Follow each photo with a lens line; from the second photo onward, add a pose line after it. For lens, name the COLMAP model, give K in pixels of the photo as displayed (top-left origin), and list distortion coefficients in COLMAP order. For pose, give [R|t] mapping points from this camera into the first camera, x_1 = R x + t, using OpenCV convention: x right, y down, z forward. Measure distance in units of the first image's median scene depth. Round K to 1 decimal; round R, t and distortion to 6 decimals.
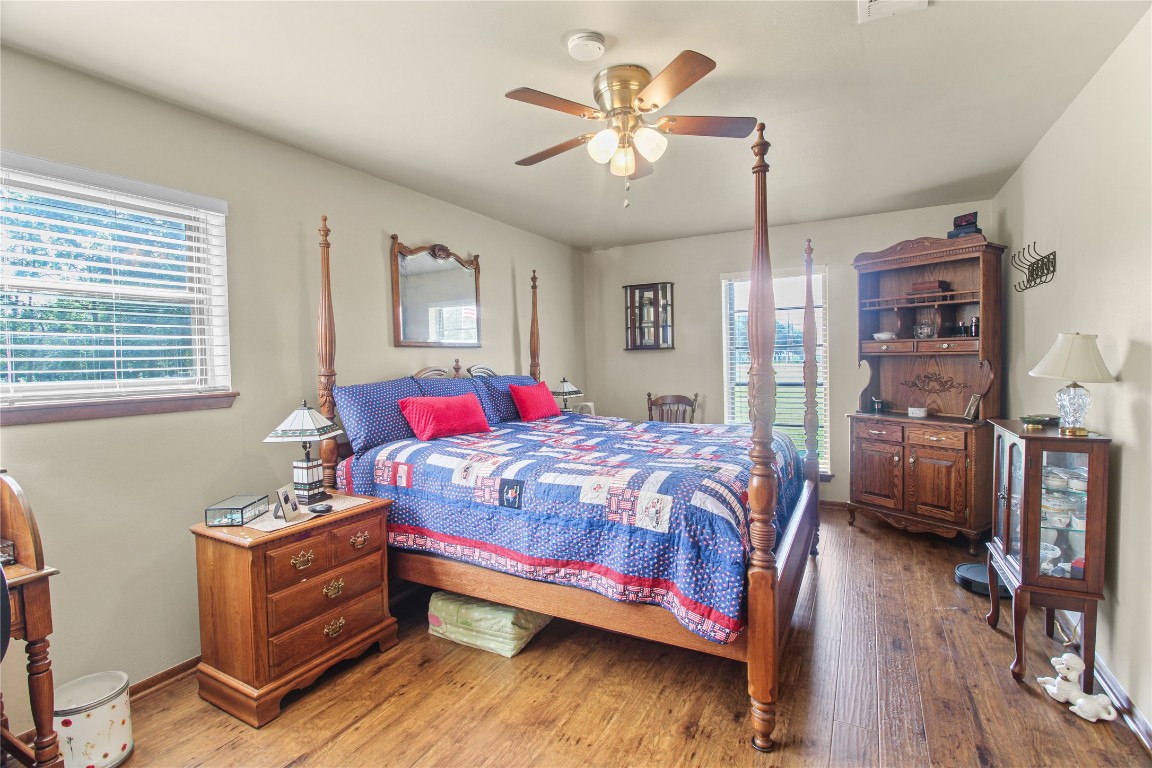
lens RADIAL K [[531.8, 0, 576.0], [0, 531.8, 384.0], [0, 0, 1]] dist [0.002792, -0.012500]
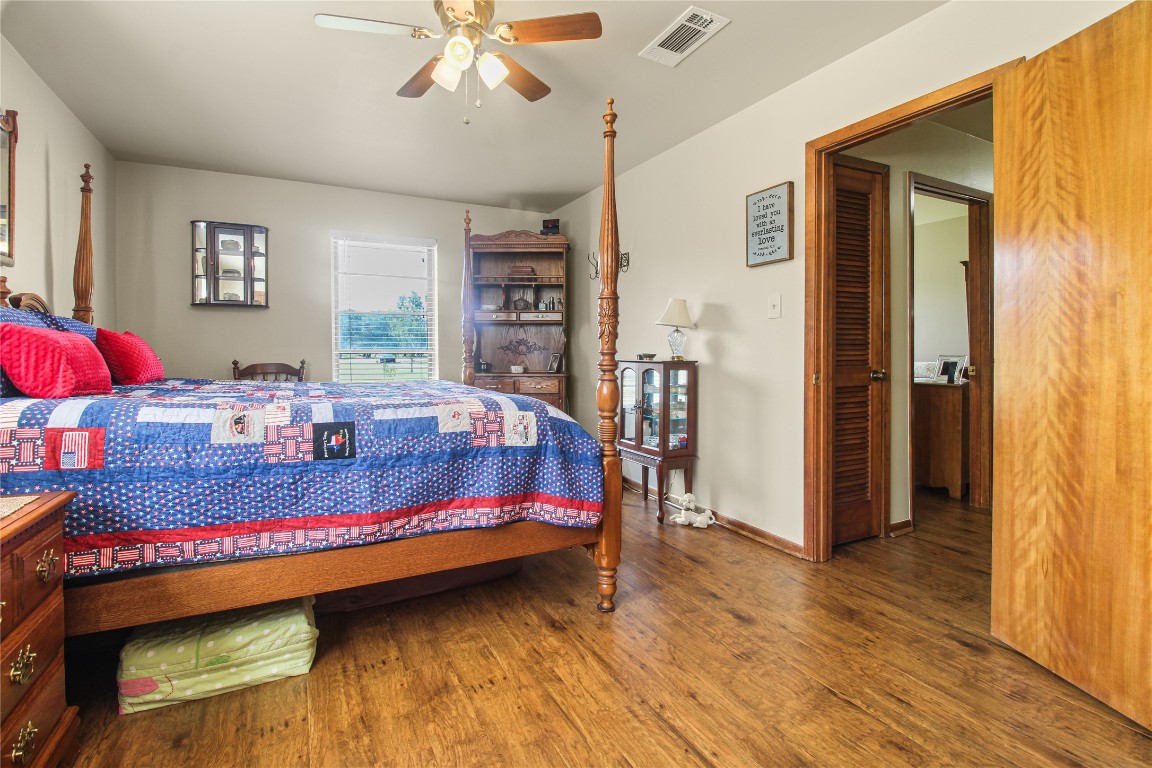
lens RADIAL K [[545.3, 0, 580.6], [0, 545.3, 359.1], [0, 0, 1]] dist [0.001935, -0.011466]
pose [[0.563445, 0.010177, 0.826091, -0.575514], [0.025621, 0.999228, -0.029785, 0.123269], [-0.825756, 0.037947, 0.562749, 0.269692]]
